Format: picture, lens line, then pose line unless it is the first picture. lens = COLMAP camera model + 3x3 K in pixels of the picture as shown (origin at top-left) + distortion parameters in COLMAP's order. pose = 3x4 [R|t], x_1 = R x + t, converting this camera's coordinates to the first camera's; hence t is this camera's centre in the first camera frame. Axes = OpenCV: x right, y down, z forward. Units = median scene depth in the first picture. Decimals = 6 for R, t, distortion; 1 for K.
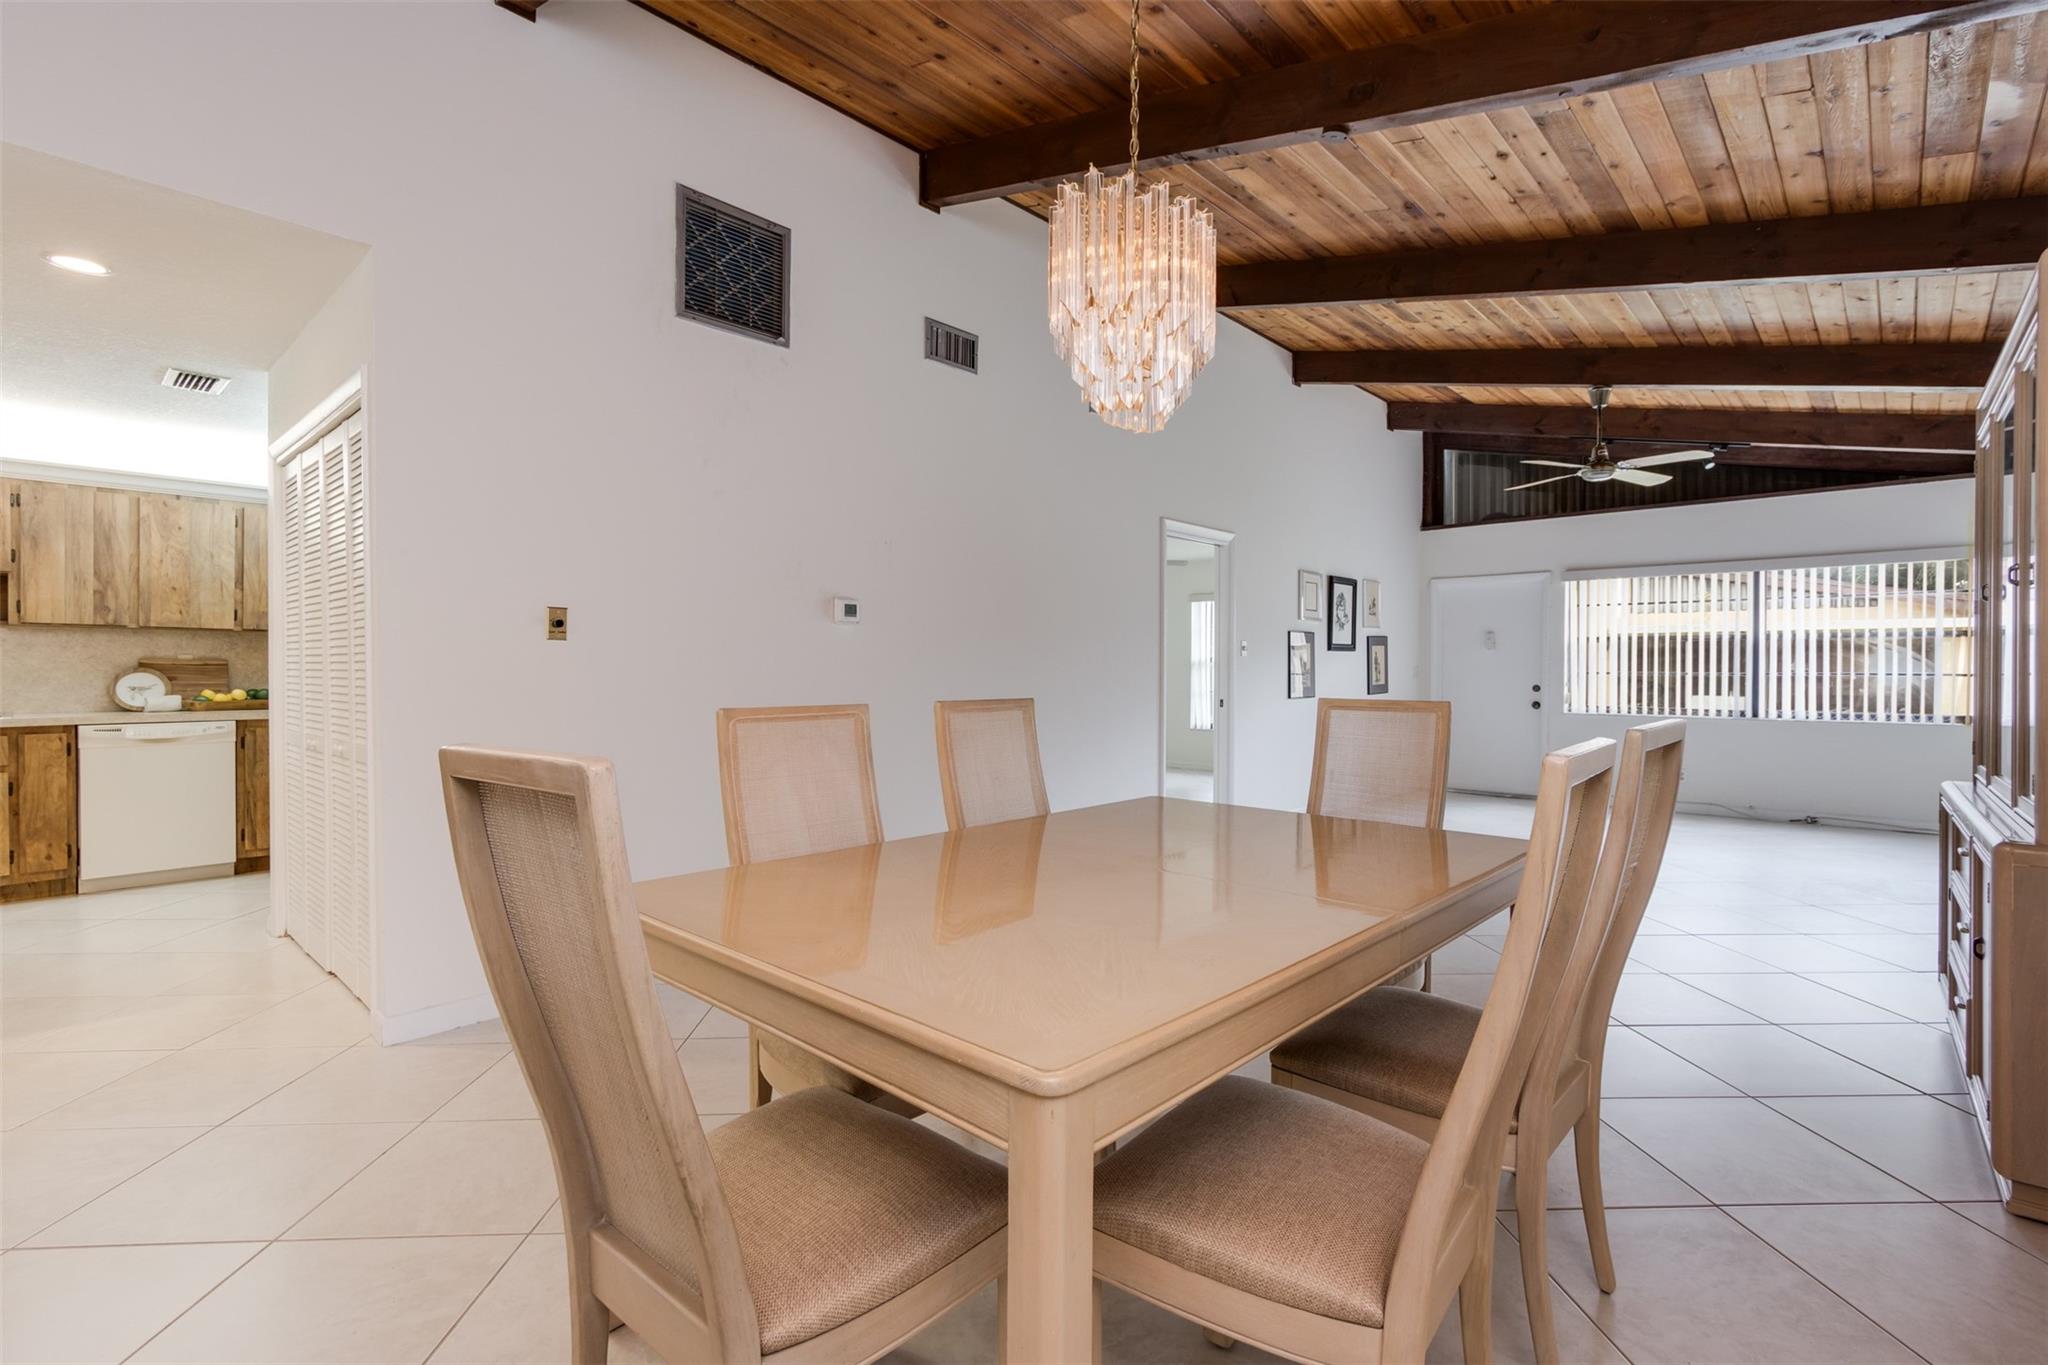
lens RADIAL K [[940.2, 0, 1033.5], [0, 940.2, 676.7], [0, 0, 1]] dist [0.003413, 0.000024]
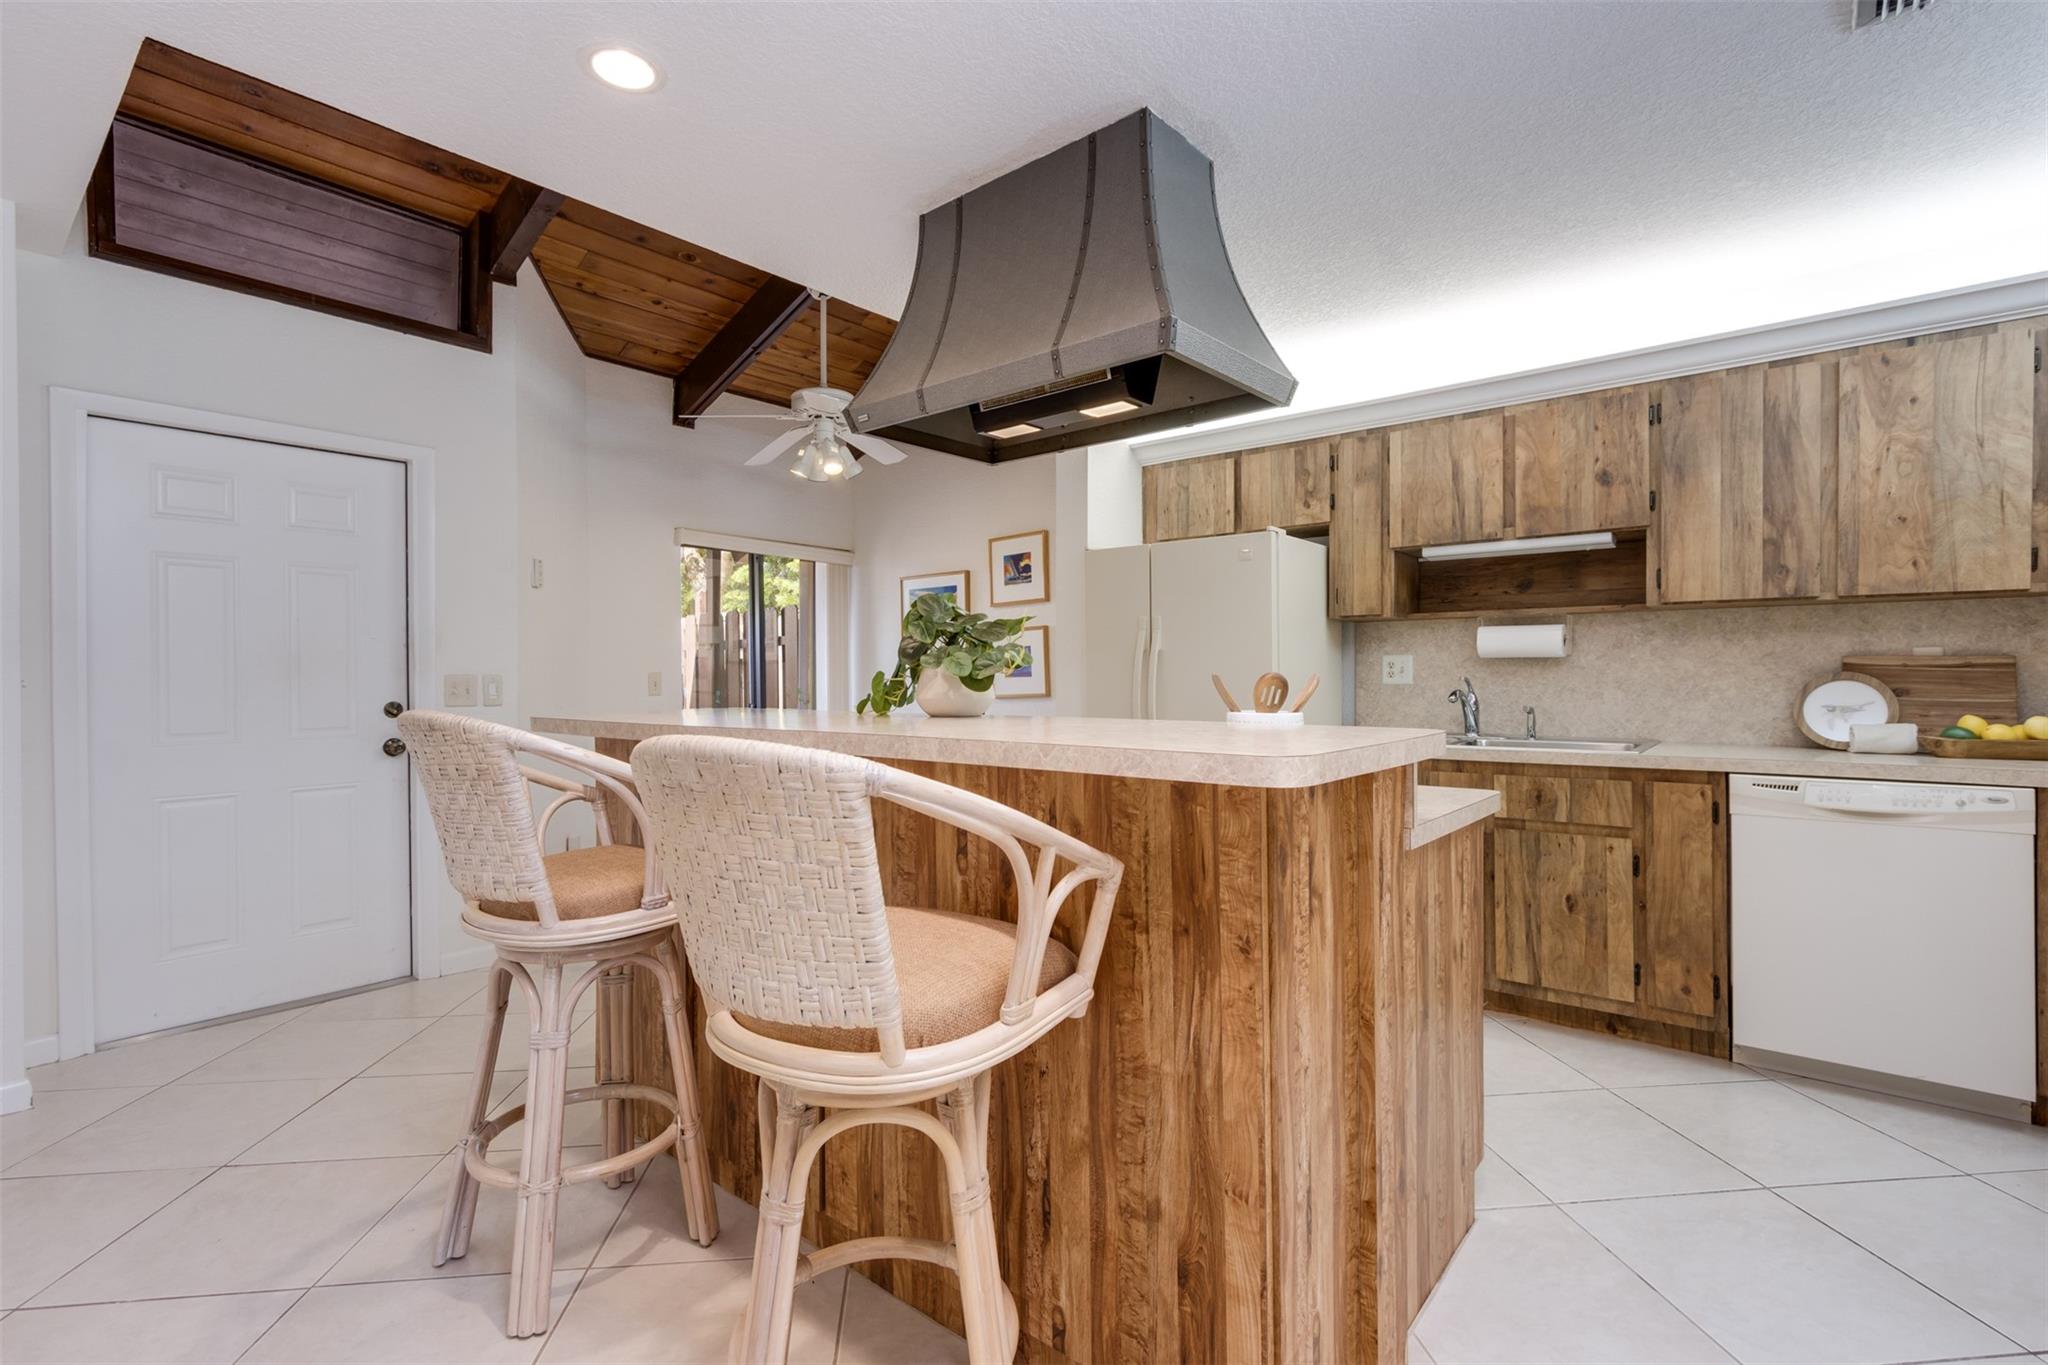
lens RADIAL K [[926.7, 0, 1031.1], [0, 926.7, 675.9], [0, 0, 1]] dist [0.001207, -0.000636]
pose [[0.053271, -0.003637, -0.998573, -0.438422], [-0.005323, 0.999978, -0.003927, -0.002523], [0.998566, 0.005525, 0.053251, 0.506852]]
